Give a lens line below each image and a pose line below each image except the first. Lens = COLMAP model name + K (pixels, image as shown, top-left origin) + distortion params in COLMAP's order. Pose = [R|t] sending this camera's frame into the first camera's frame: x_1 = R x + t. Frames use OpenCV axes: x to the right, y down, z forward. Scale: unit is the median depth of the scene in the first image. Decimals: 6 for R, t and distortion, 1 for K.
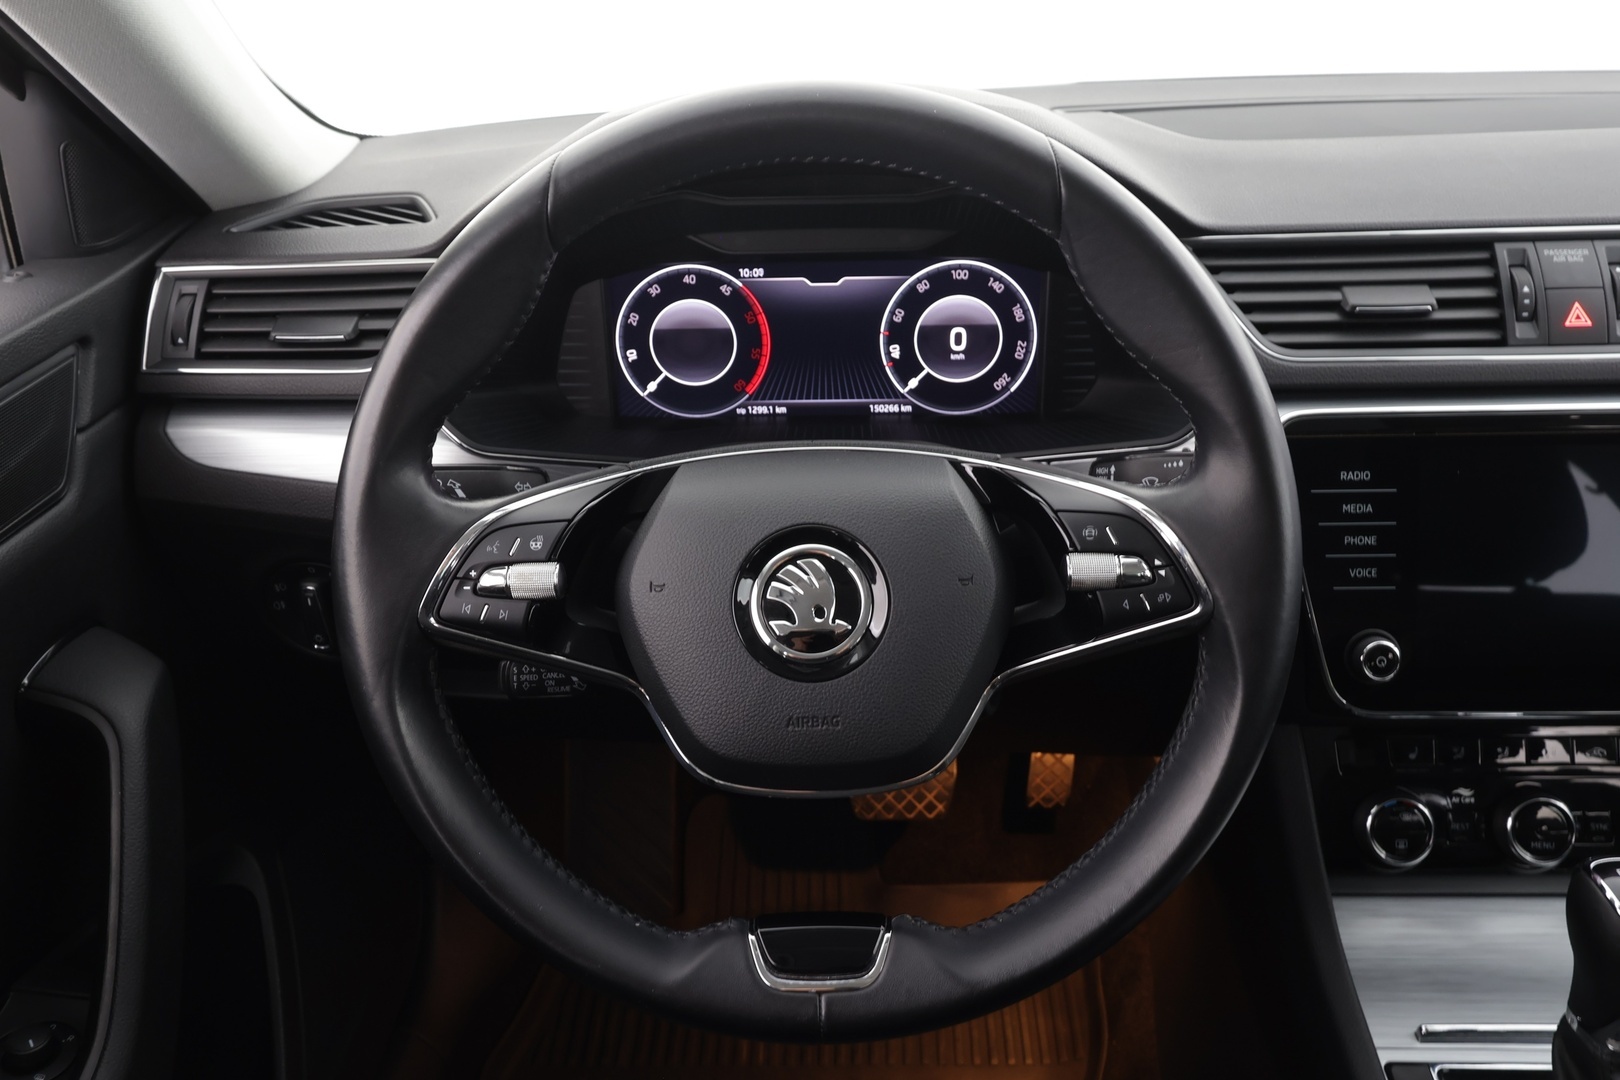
lens RADIAL K [[1252.1, 0, 810.0], [0, 1252.1, 540.0], [0, 0, 1]] dist [-0.003078, -0.006311]
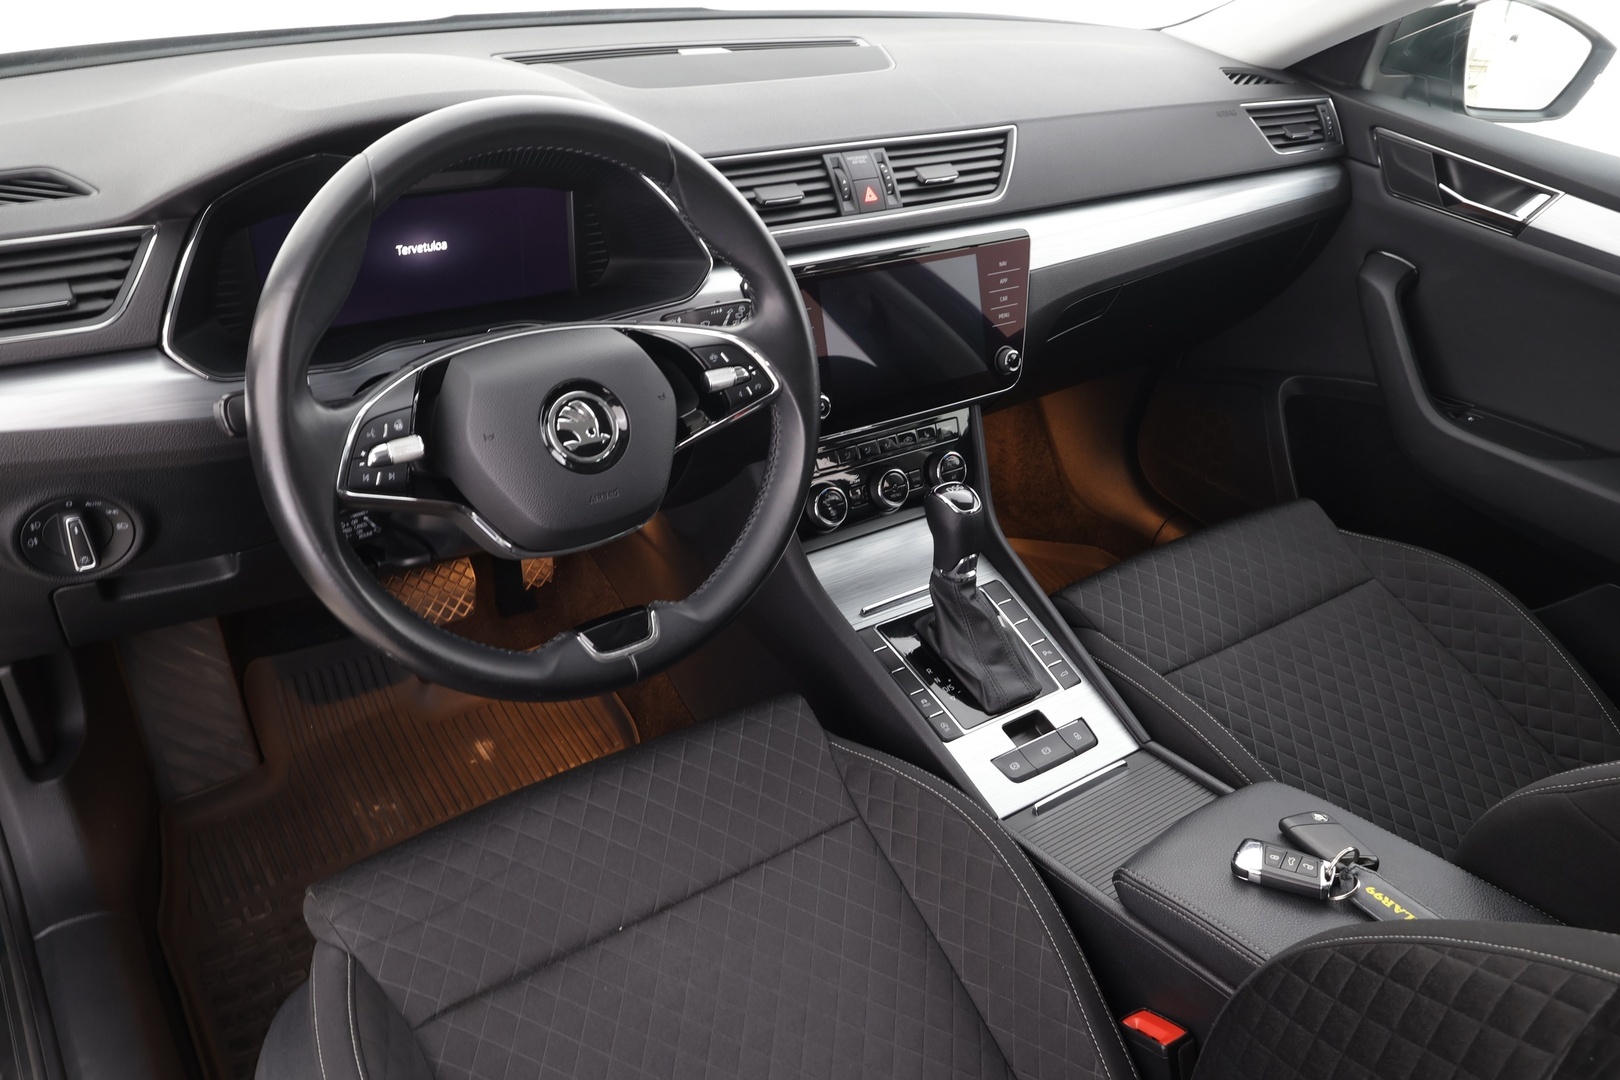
lens RADIAL K [[1252.1, 0, 810.0], [0, 1252.1, 540.0], [0, 0, 1]] dist [-0.003078, -0.006311]
pose [[0.787459, -0.243362, 0.566290, -0.513158], [0.169020, 0.968794, 0.181304, -0.037720], [-0.592740, -0.047055, 0.804018, -0.354107]]
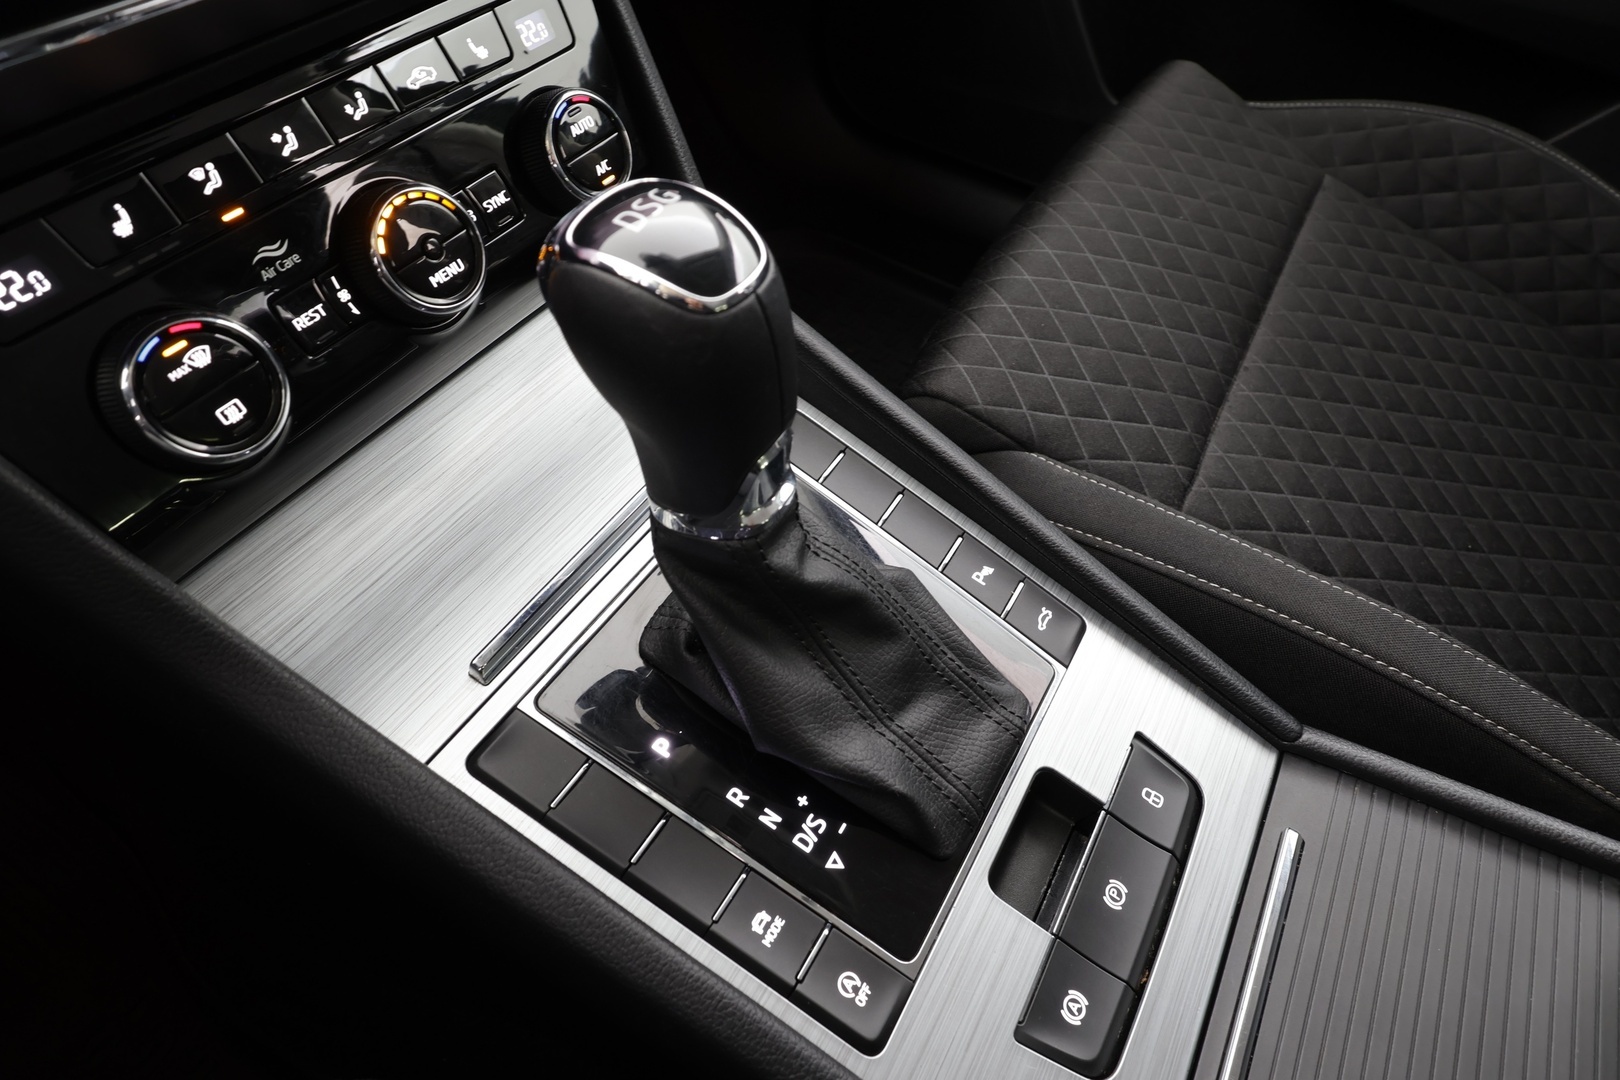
lens RADIAL K [[906.7, 0, 810.0], [0, 906.7, 540.0], [0, 0, 1]] dist [0.002655, 0.001377]
pose [[0.466144, -0.646228, 0.604234, 0.320052], [0.326686, 0.760437, 0.561260, 0.151495], [-0.822184, -0.064233, 0.565587, 0.593263]]
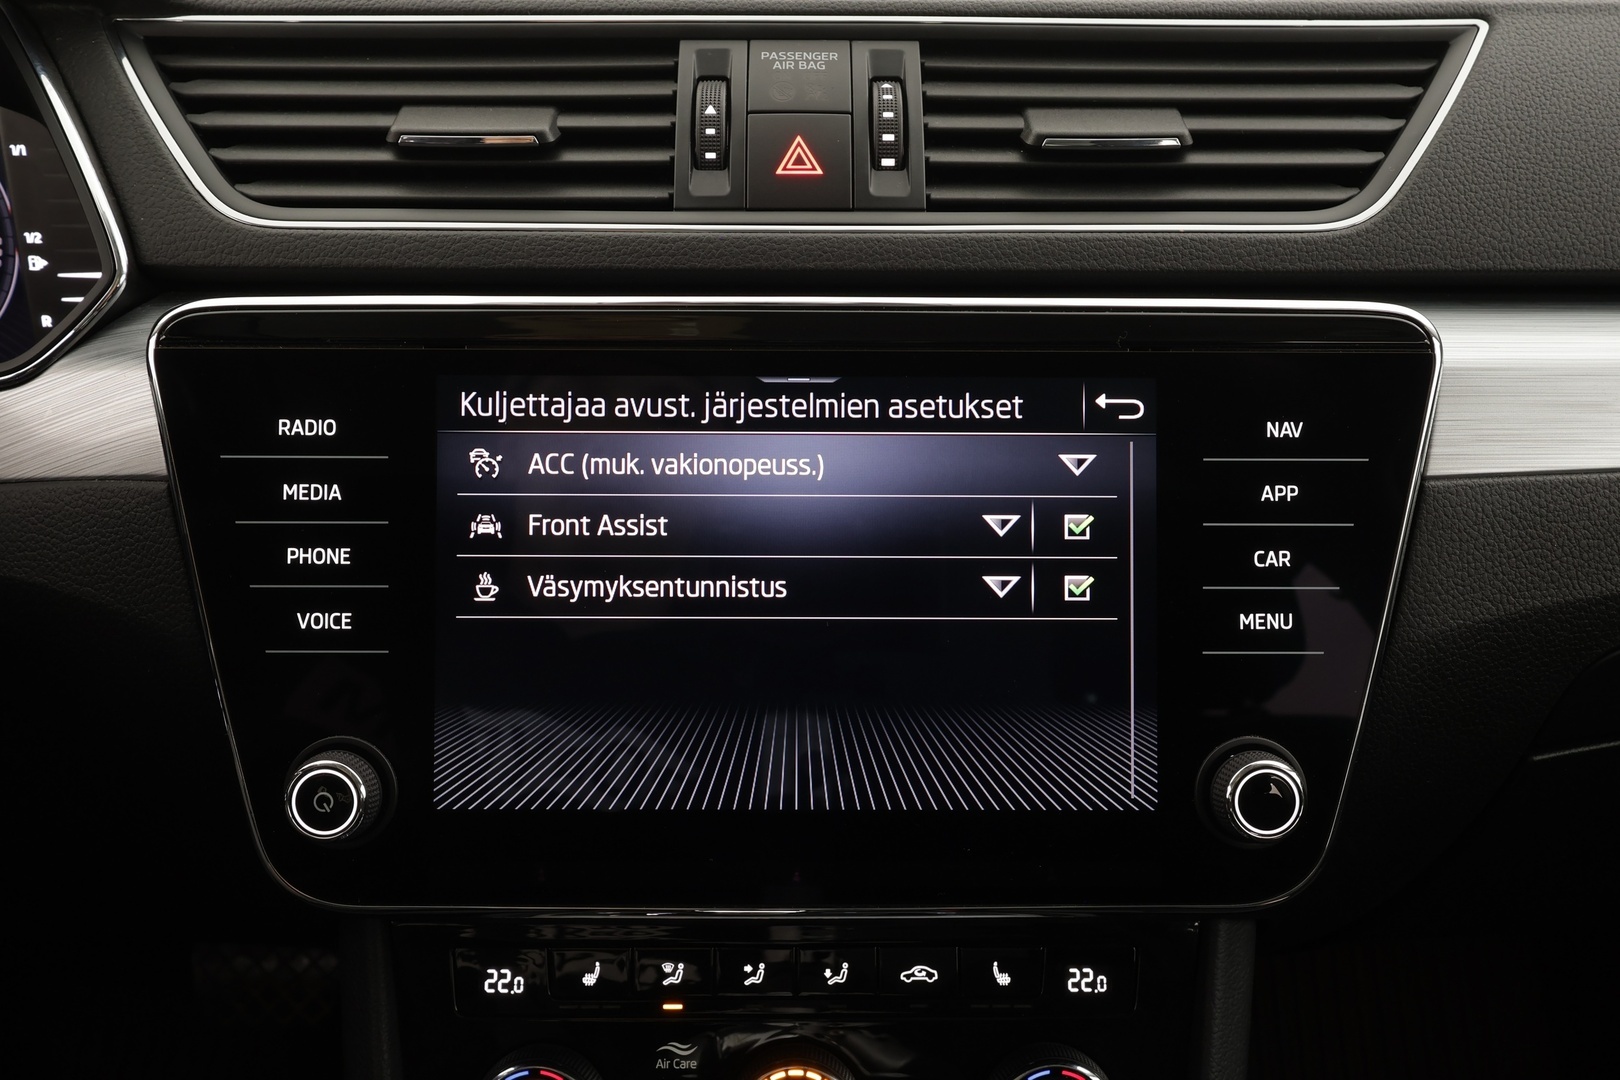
lens RADIAL K [[1294.6, 0, 810.0], [0, 1294.6, 540.0], [0, 0, 1]] dist [-0.007287, -0.004742]
pose [[0.998242, 0.017929, 0.056497, 0.528212], [-0.012006, 0.994558, -0.103486, 0.039446], [-0.058045, 0.102626, 0.993025, 0.409129]]
